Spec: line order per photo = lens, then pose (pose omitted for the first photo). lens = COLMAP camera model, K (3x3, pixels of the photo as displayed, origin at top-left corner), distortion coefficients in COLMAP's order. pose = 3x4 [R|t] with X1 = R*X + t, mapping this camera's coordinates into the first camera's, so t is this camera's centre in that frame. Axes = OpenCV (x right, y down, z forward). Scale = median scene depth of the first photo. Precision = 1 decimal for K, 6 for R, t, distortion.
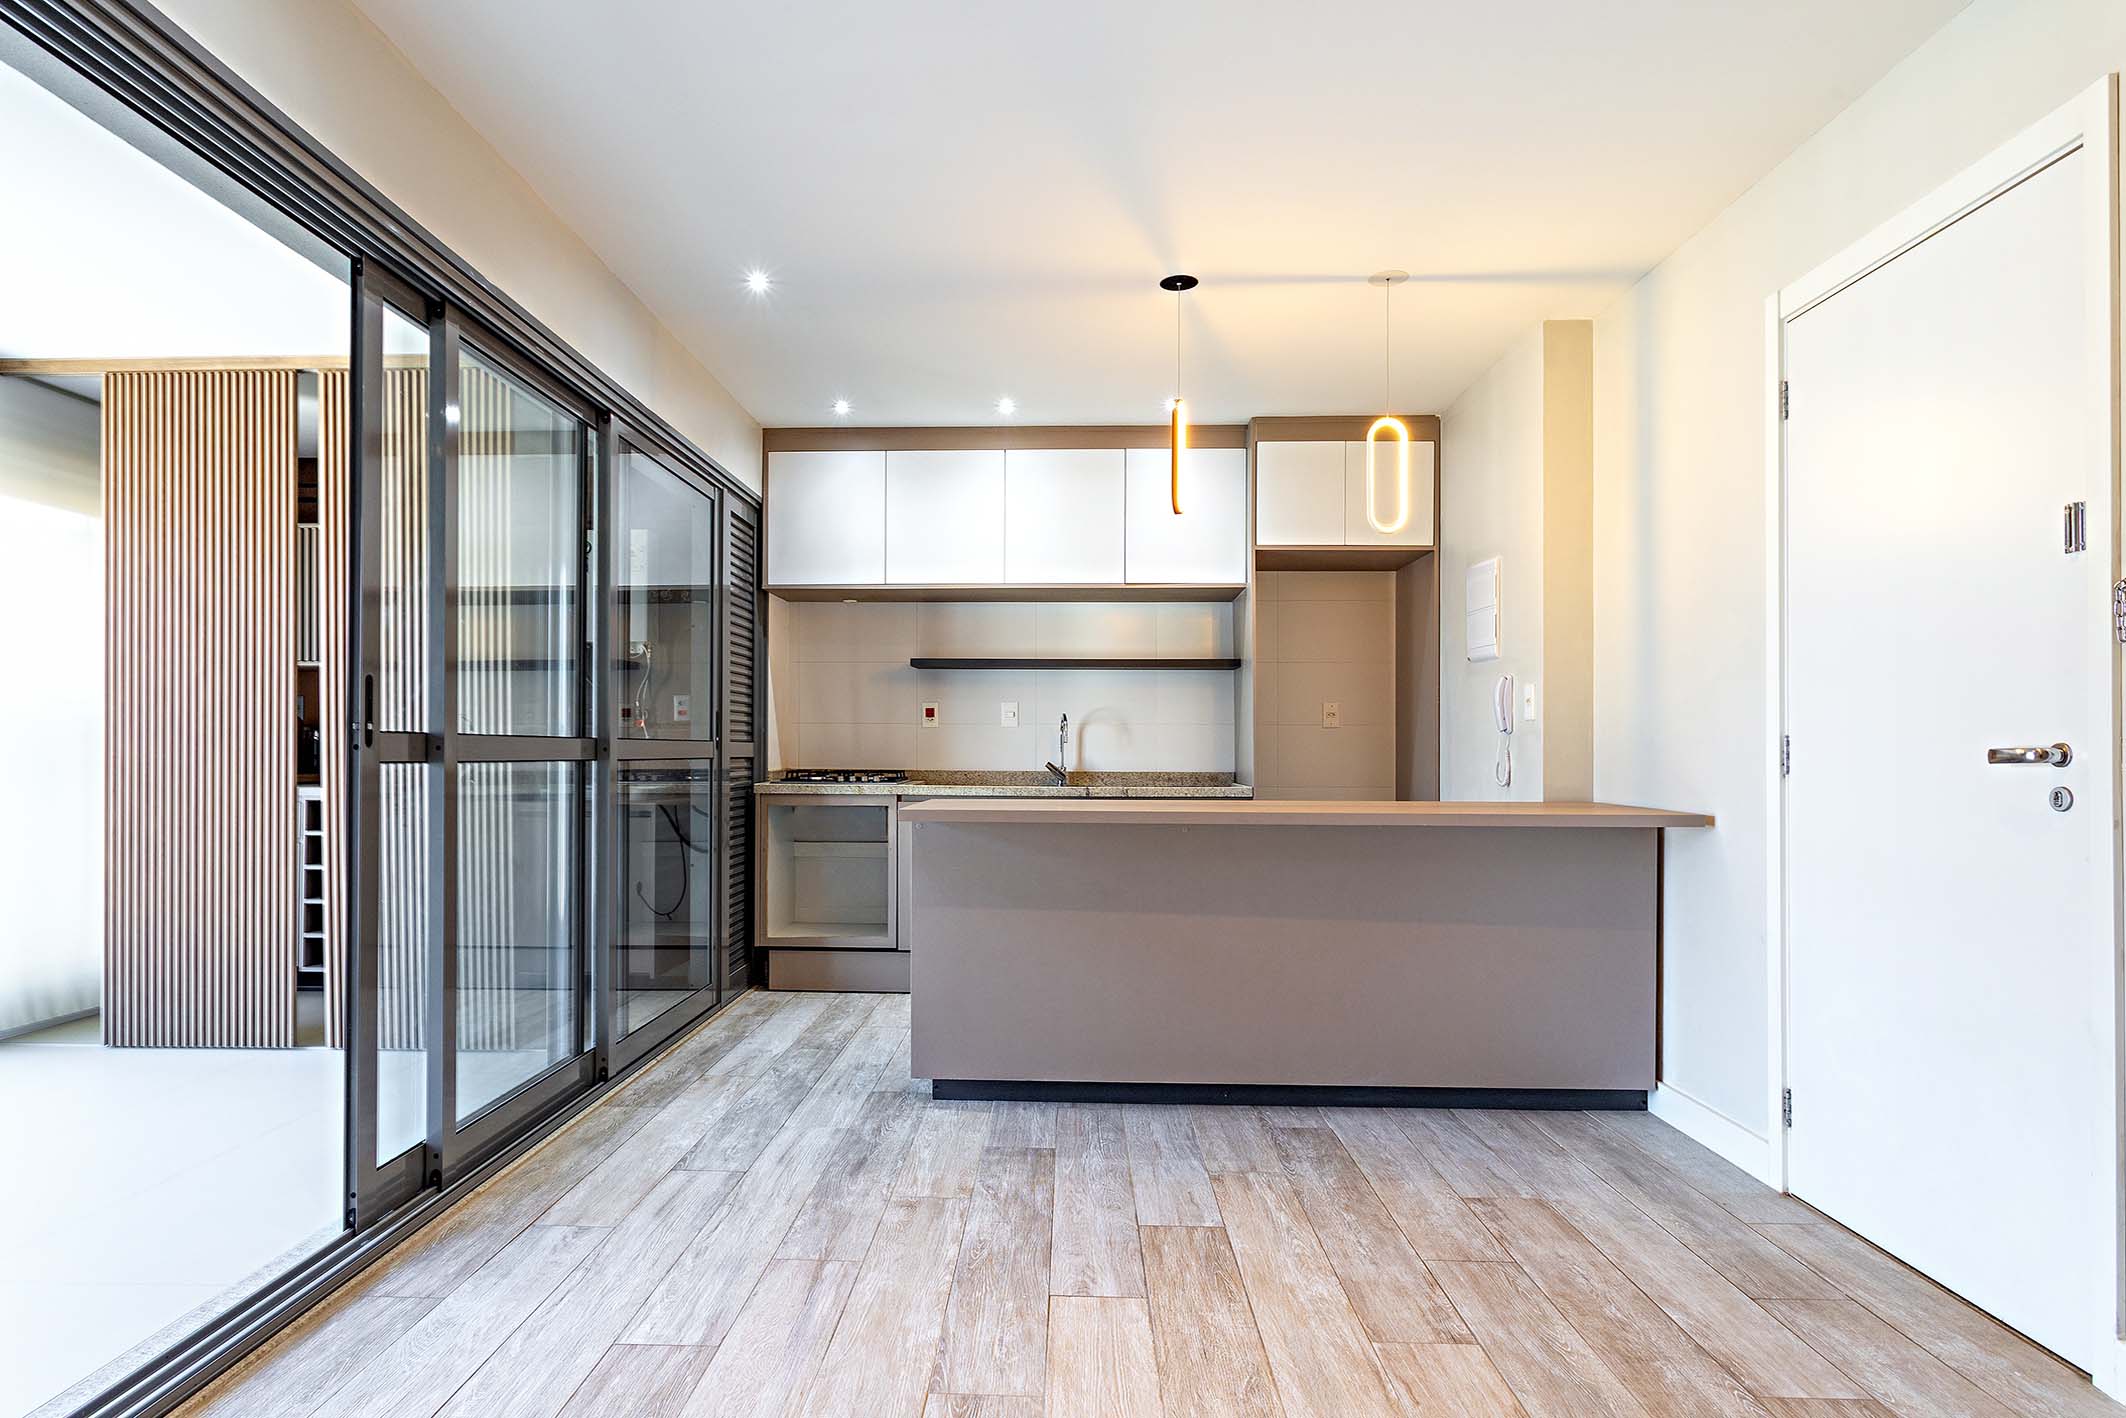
lens RADIAL K [[932.3, 0, 991.3], [0, 932.3, 743.8], [0, 0, 1]] dist [0.001305, 0.000842]
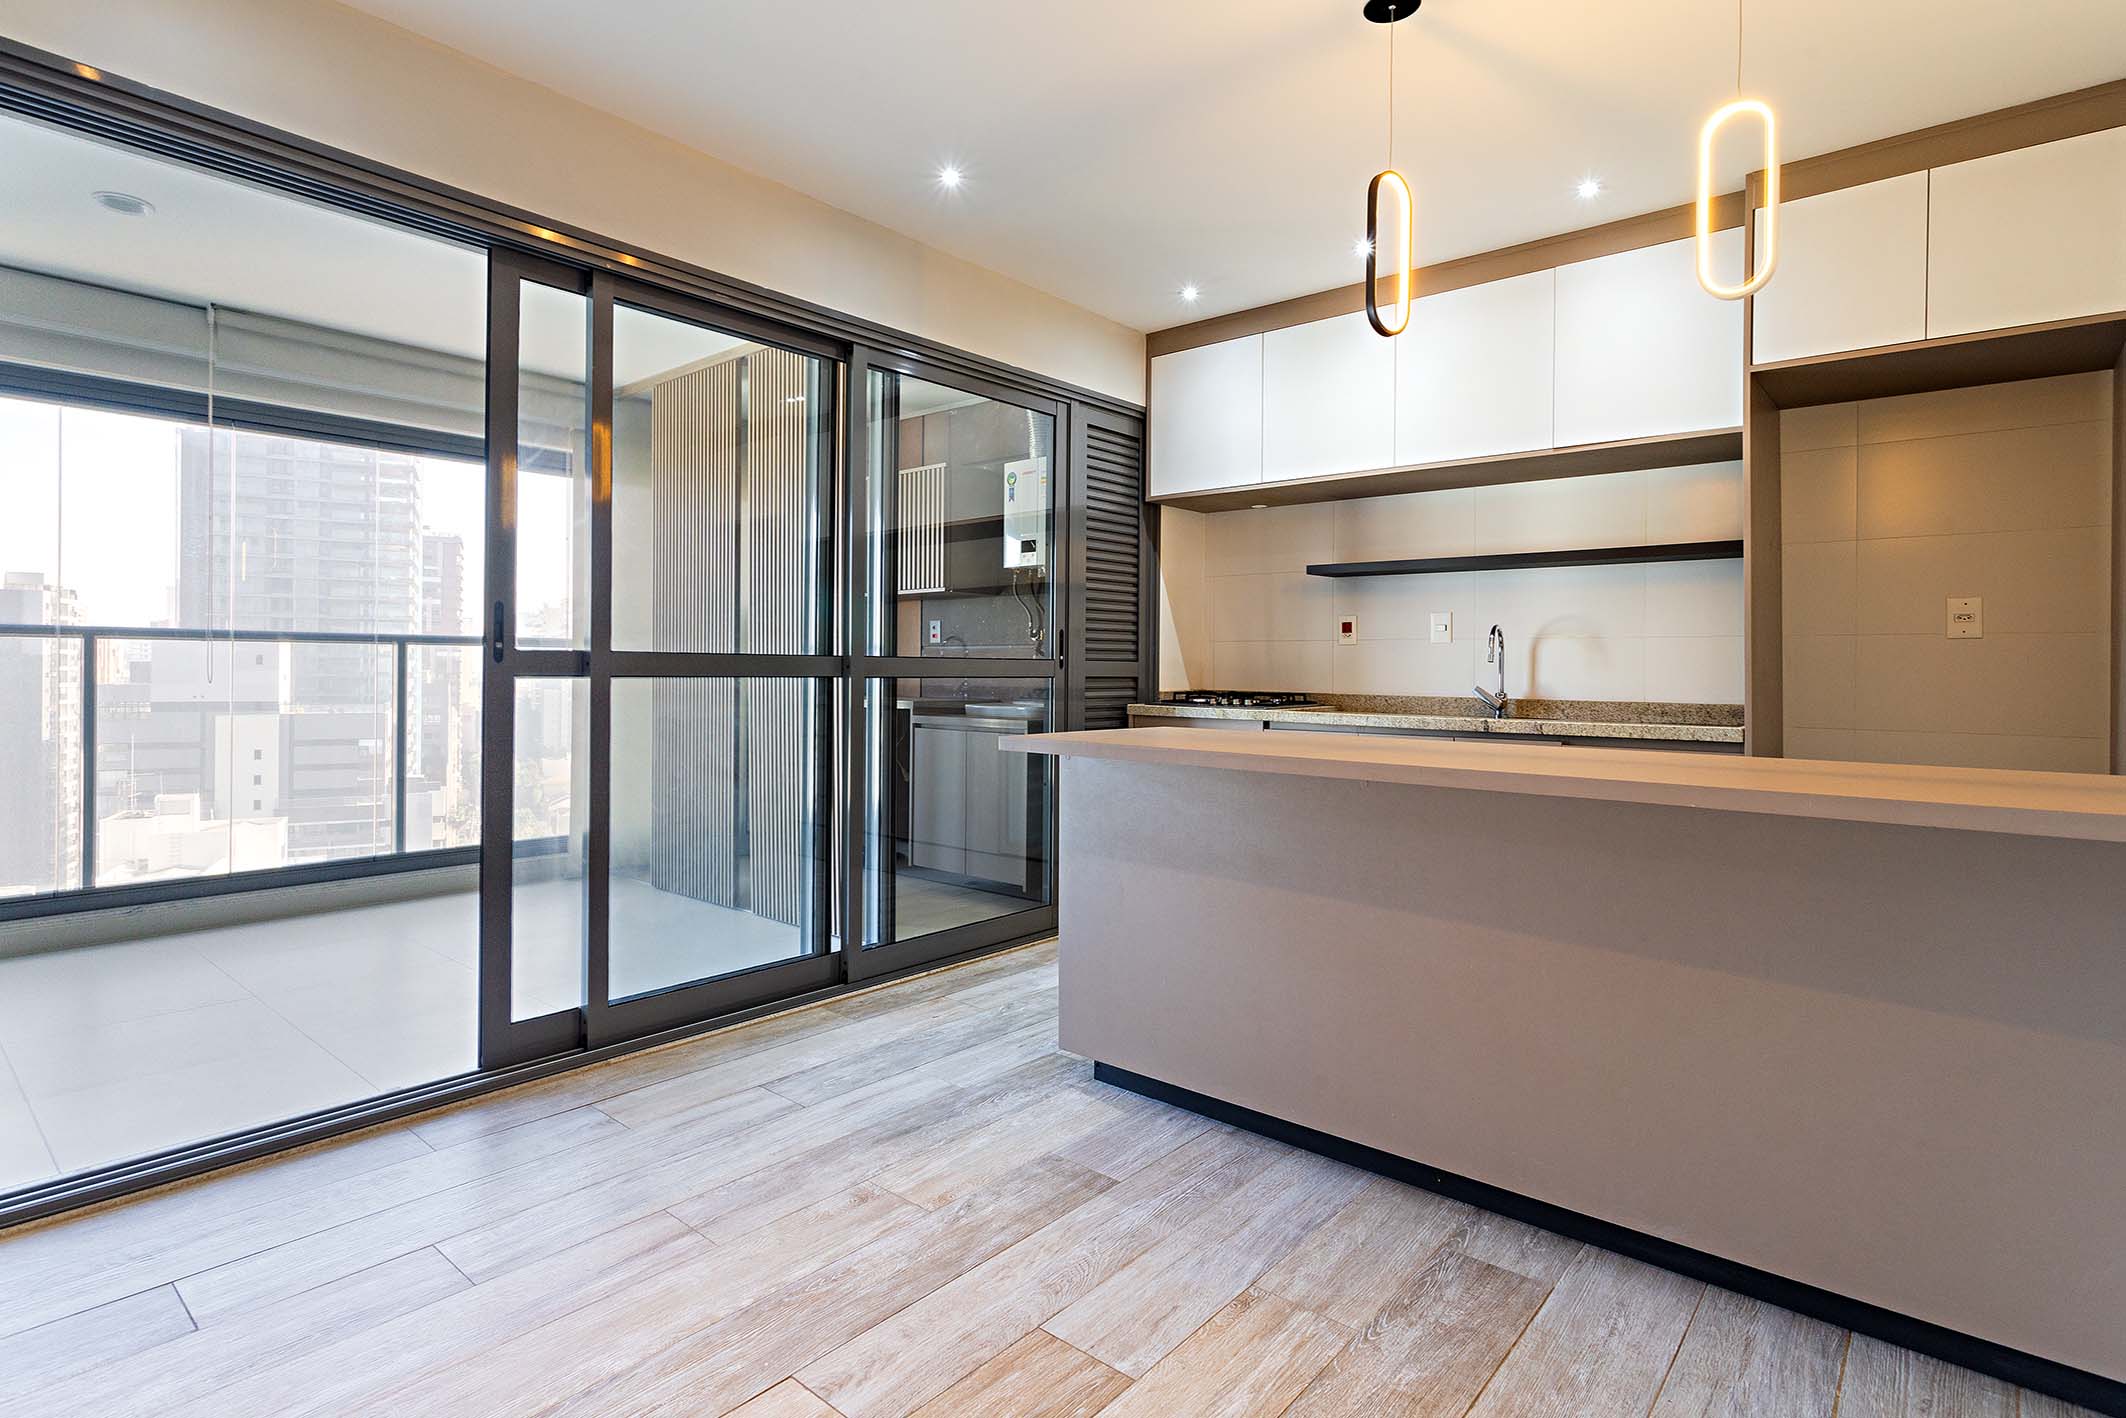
lens RADIAL K [[932.3, 0, 1089.4], [0, 932.3, 665.9], [0, 0, 1]] dist [0.001305, 0.000842]
pose [[0.833999, 0.002335, -0.551761, 0.409406], [-0.002033, 0.999997, 0.001159, 0.003035], [0.551762, 0.000155, 0.834002, 0.292615]]
